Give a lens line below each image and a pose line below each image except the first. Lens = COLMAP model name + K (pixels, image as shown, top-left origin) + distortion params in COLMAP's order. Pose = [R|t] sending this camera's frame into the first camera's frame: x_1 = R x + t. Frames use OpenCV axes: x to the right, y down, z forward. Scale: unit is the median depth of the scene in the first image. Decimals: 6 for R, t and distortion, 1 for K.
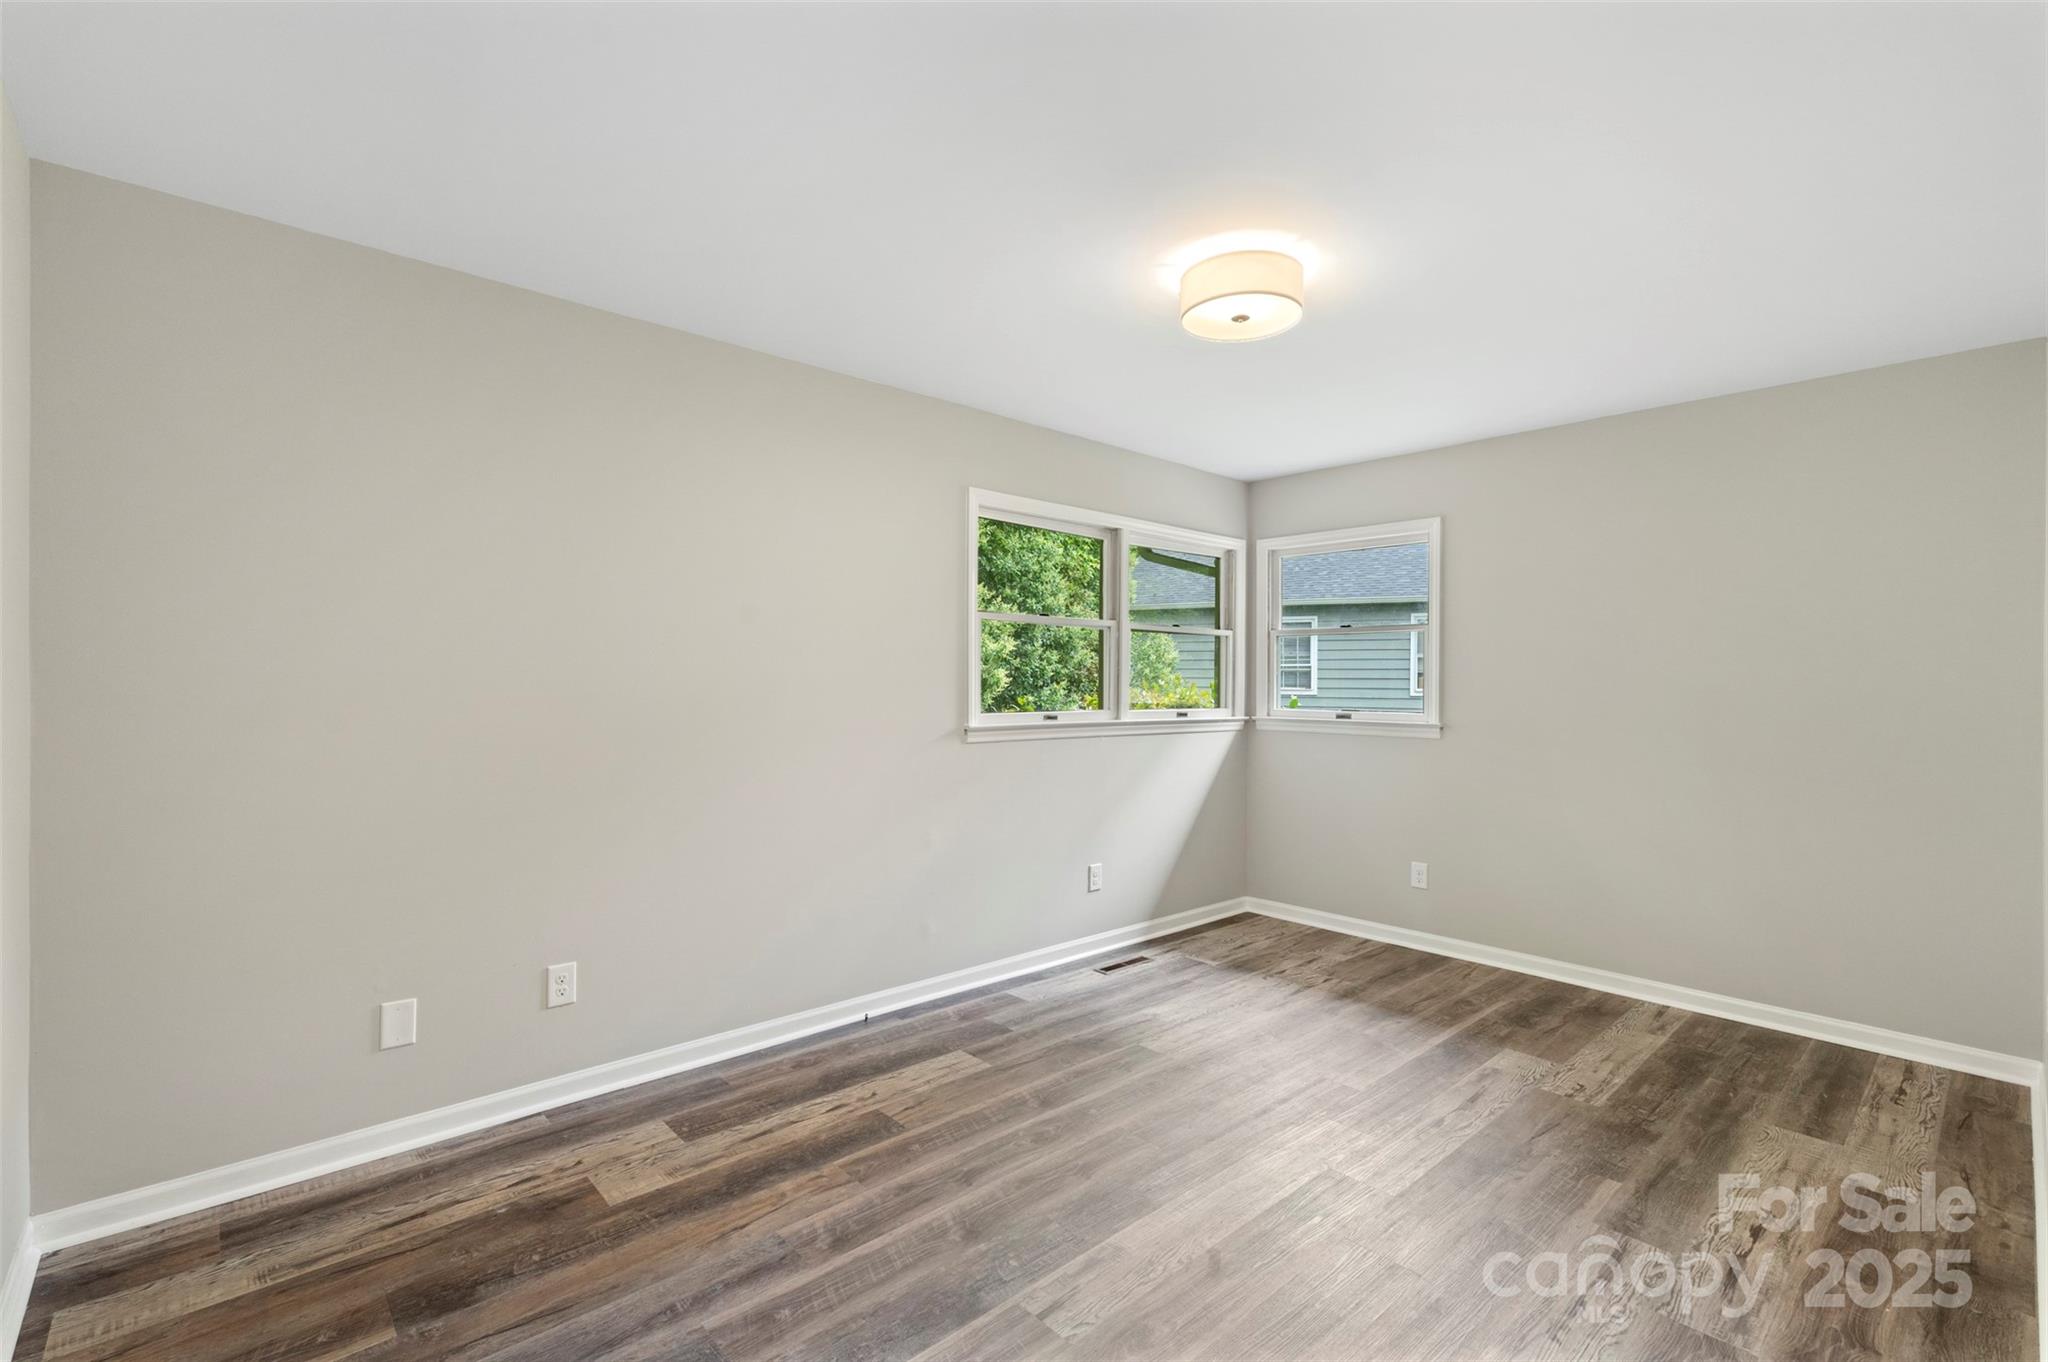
lens RADIAL K [[902.2, 0, 1026.9], [0, 902.2, 679.6], [0, 0, 1]] dist [-0.004539, 0.000110]
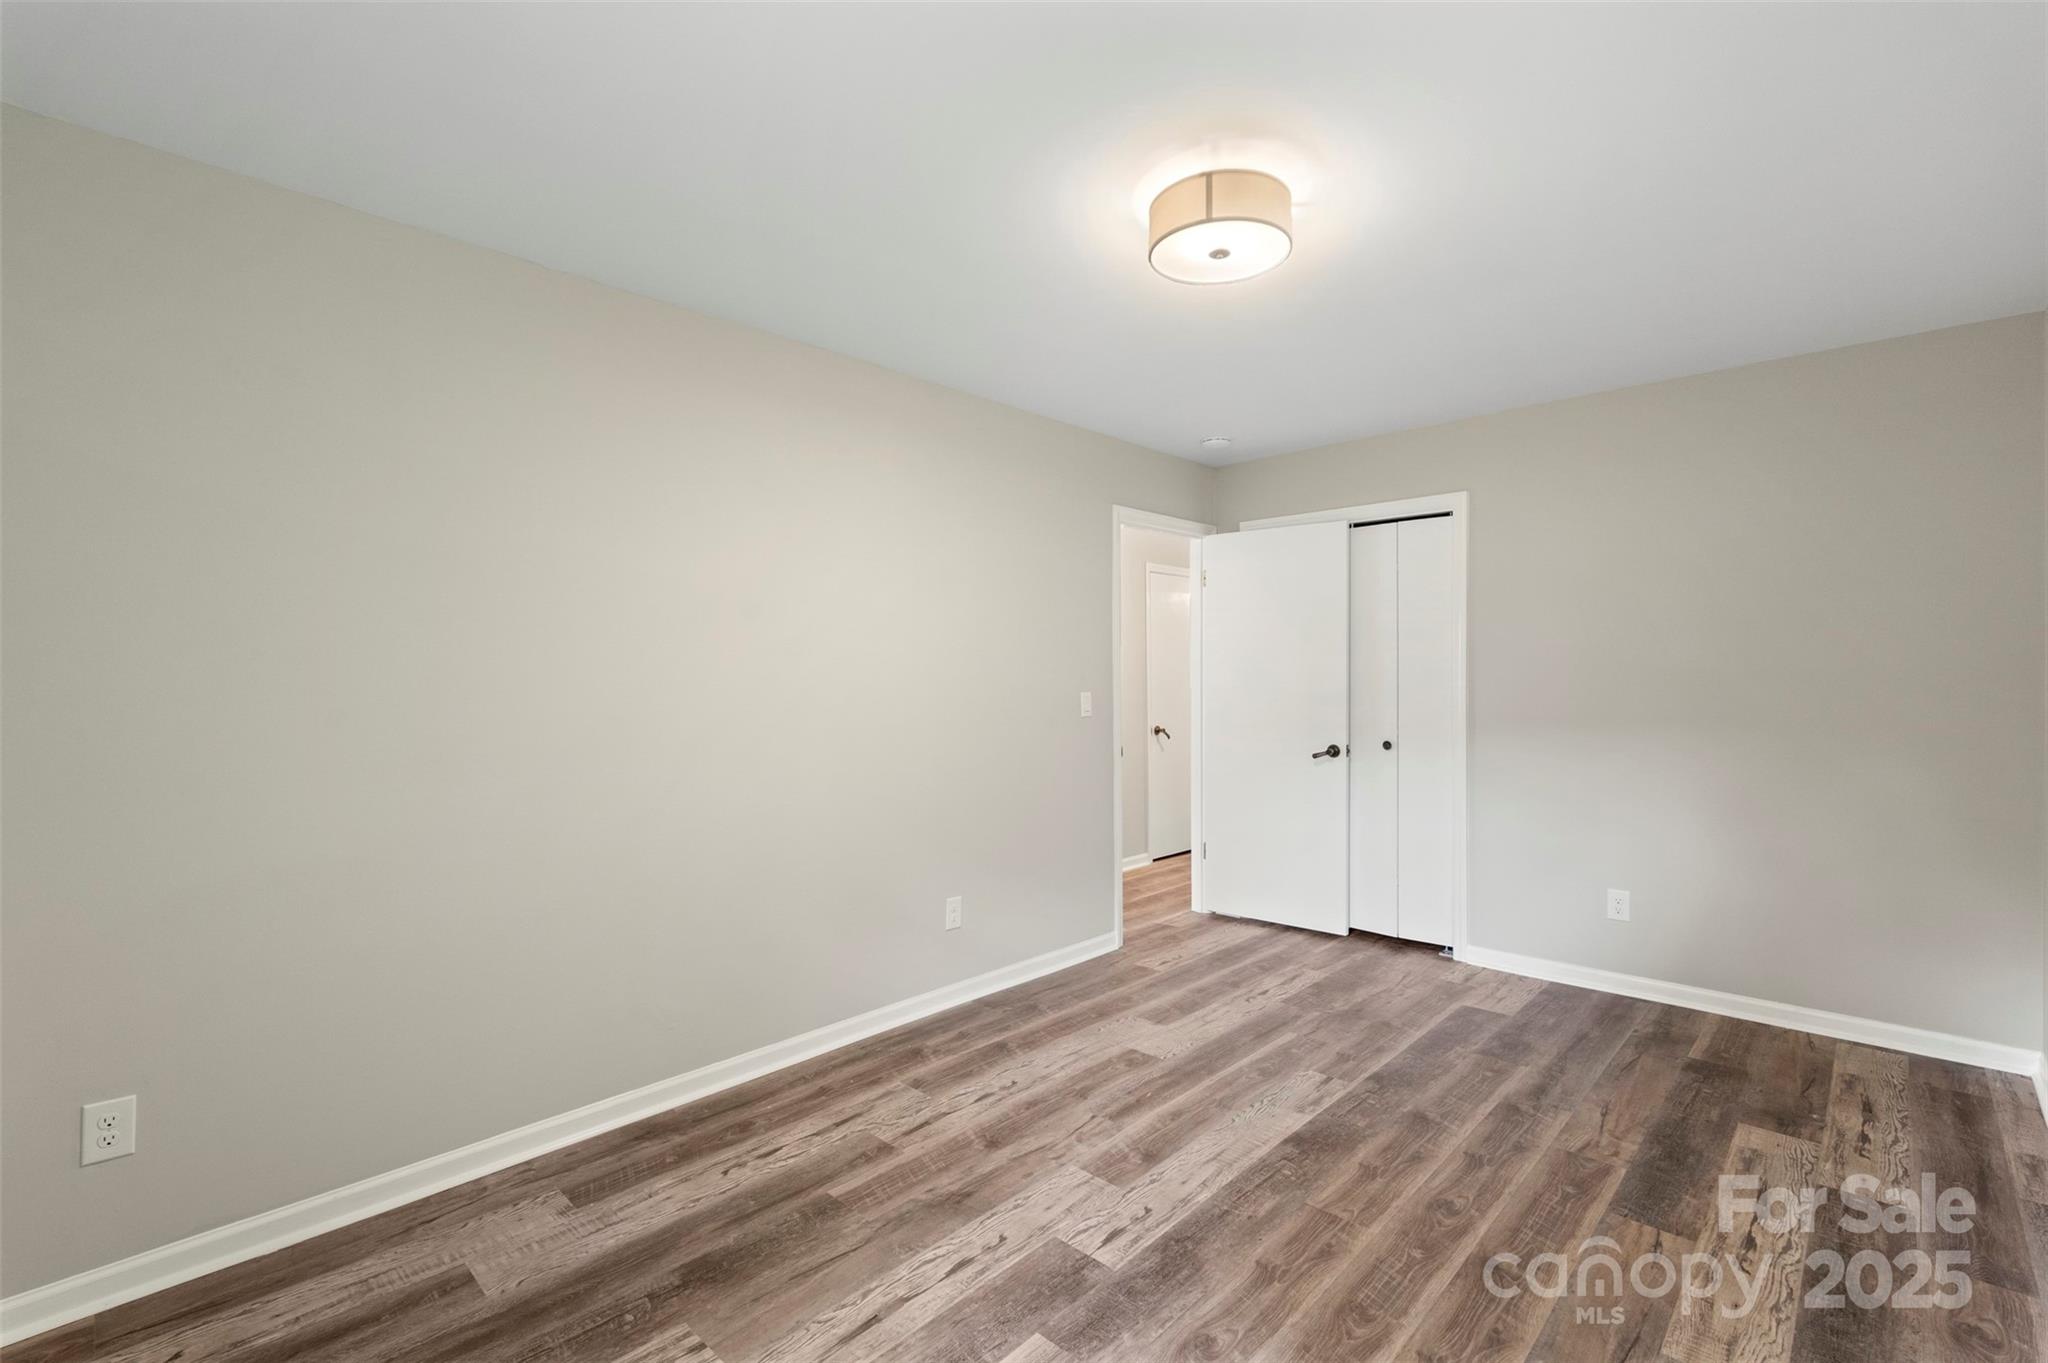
lens RADIAL K [[902.2, 0, 1026.9], [0, 902.2, 680.1], [0, 0, 1]] dist [-0.004539, 0.000110]
pose [[-0.997439, 0.000880, -0.071511, 0.530717], [0.001138, 0.999993, -0.003575, 0.011642], [0.071507, -0.003648, -0.997433, 2.047609]]
